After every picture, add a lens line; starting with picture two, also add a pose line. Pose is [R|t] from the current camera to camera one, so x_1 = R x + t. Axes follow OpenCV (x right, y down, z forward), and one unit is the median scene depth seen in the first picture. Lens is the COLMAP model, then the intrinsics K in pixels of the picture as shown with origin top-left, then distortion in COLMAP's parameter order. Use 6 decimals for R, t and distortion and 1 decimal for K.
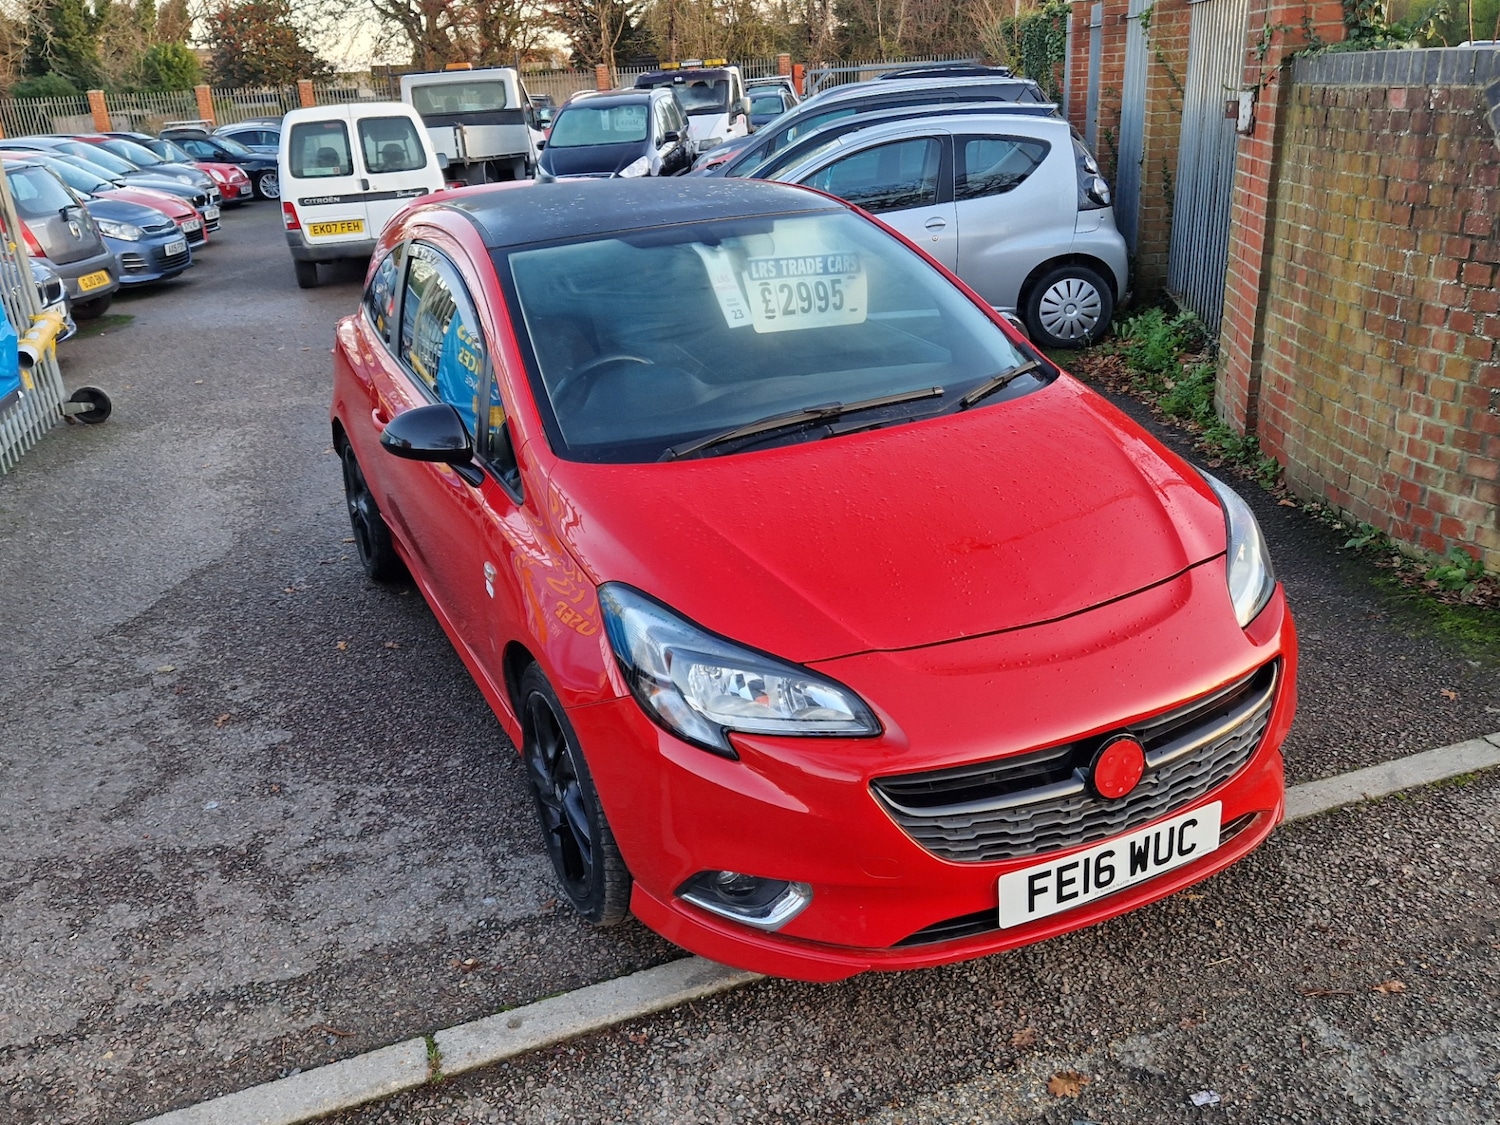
lens RADIAL K [[1272.3, 0, 732.0], [0, 1272.3, 564.7], [0, 0, 1]] dist [0.084640, -0.075077]
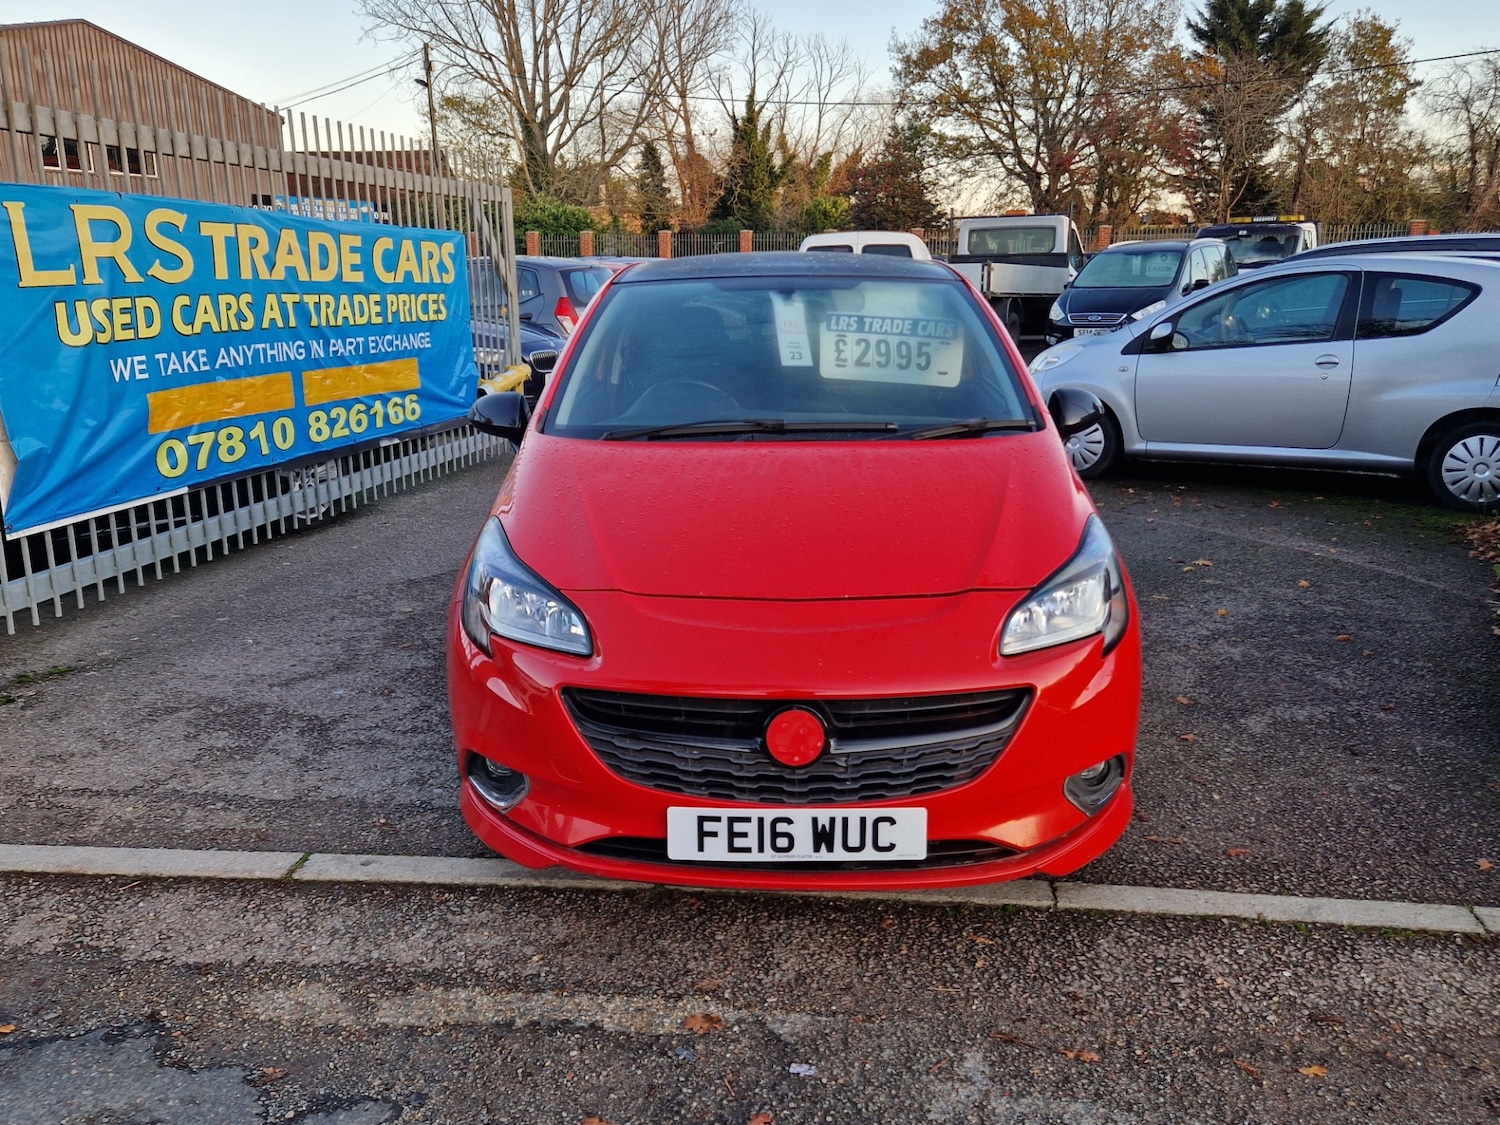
lens RADIAL K [[1264.8, 0, 749.9], [0, 1264.8, 577.0], [0, 0, 1]] dist [0.097520, -0.091161]
pose [[0.895135, 0.162839, -0.414990, 0.391659], [-0.204229, 0.977259, -0.057054, 0.054820], [0.396262, 0.135824, 0.908035, 0.002882]]
